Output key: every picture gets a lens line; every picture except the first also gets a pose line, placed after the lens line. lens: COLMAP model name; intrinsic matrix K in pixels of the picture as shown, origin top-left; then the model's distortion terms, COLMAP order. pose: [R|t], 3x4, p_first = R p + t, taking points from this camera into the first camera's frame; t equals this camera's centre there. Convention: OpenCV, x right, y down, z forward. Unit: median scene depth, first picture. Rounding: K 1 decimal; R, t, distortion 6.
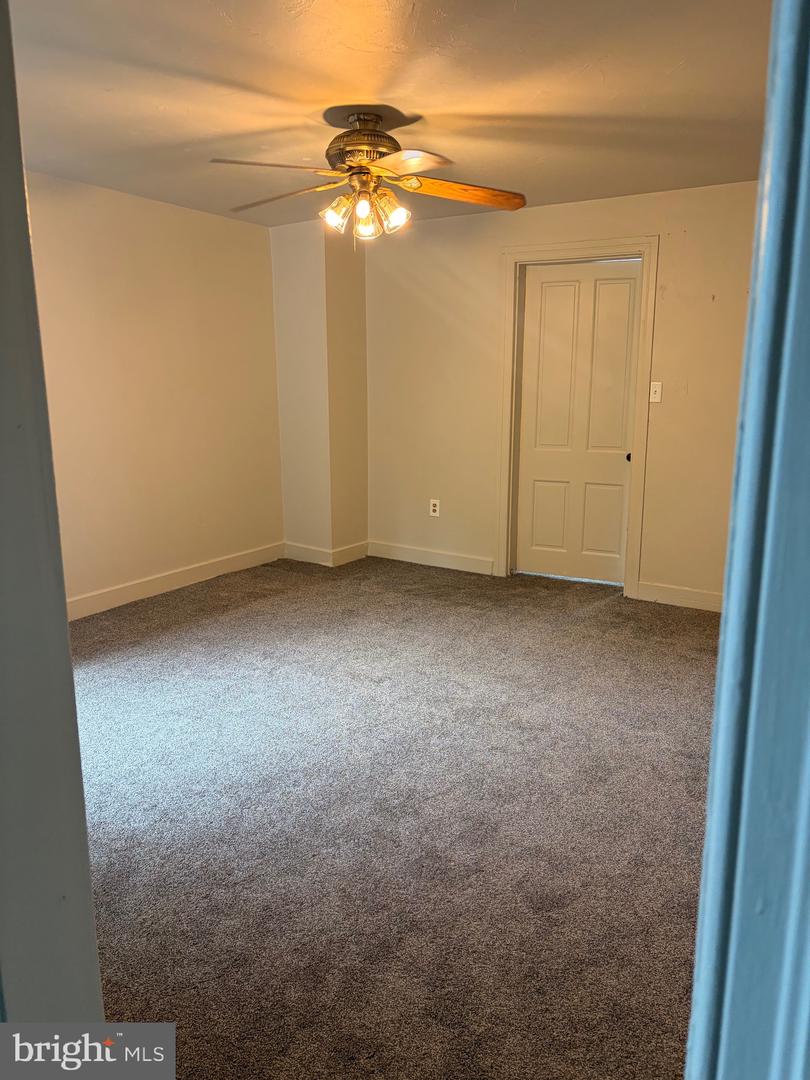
lens RADIAL K [[815.3, 0, 405.0], [0, 815.3, 540.0], [0, 0, 1]] dist [0.031192, -0.005444]
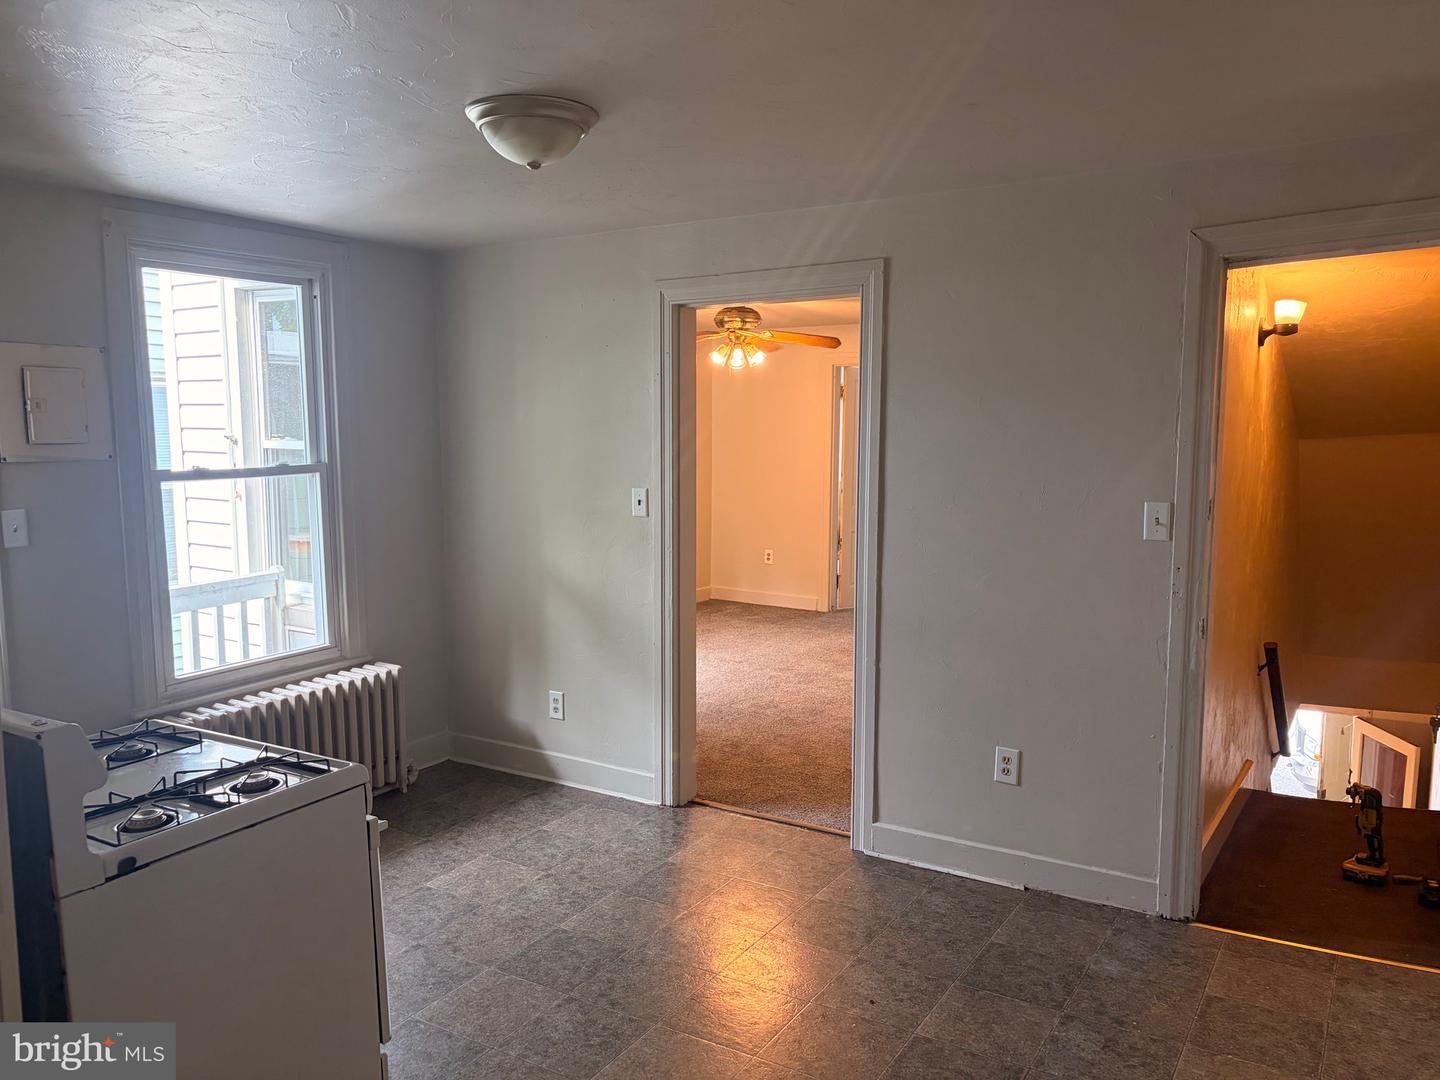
lens RADIAL K [[1087.1, 0, 720.0], [0, 1087.1, 540.0], [0, 0, 1]] dist [0.031192, -0.005444]
pose [[0.999739, 0.003005, 0.022665, -0.130525], [-0.000674, 0.994769, -0.102146, 0.181660], [-0.022854, 0.102104, 0.994511, -1.086920]]
